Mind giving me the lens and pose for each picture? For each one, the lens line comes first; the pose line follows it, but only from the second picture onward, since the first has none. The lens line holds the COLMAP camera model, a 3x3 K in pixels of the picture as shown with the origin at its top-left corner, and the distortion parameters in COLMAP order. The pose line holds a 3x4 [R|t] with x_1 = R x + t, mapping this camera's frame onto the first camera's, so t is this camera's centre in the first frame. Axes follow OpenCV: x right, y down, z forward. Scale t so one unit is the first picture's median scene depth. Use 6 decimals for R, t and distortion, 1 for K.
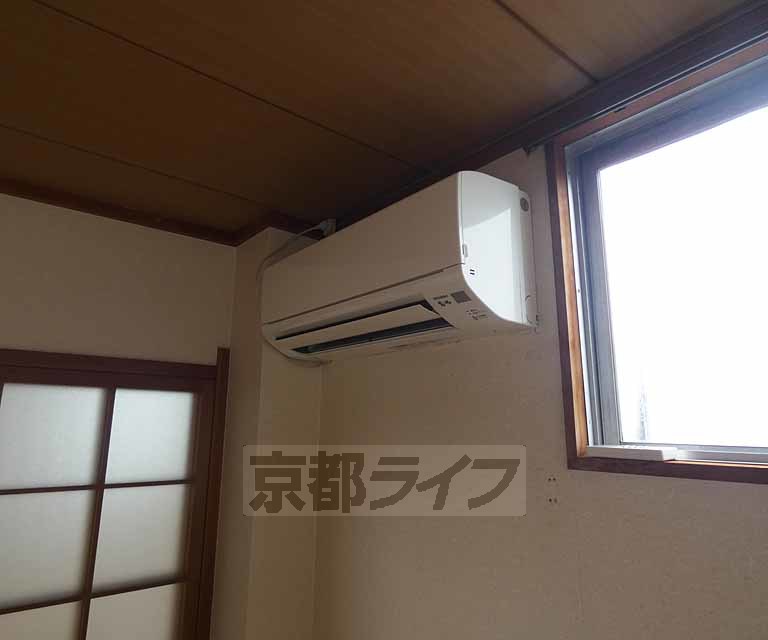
lens RADIAL K [[510.0, 0, 382.7], [0, 510.0, 318.5], [0, 0, 1]] dist [0.010336, -0.000105]
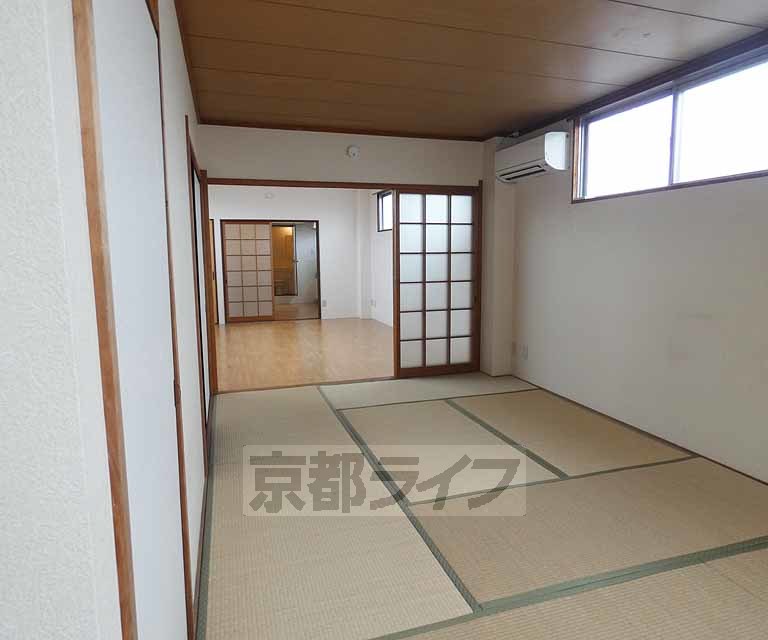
lens RADIAL K [[510.0, 0, 382.7], [0, 510.0, 315.9], [0, 0, 1]] dist [0.010336, -0.000105]
pose [[0.925298, 0.024616, -0.378441, 0.363209], [0.101741, 0.945198, 0.310241, -0.210149], [0.365338, -0.325568, 0.872086, -2.463197]]
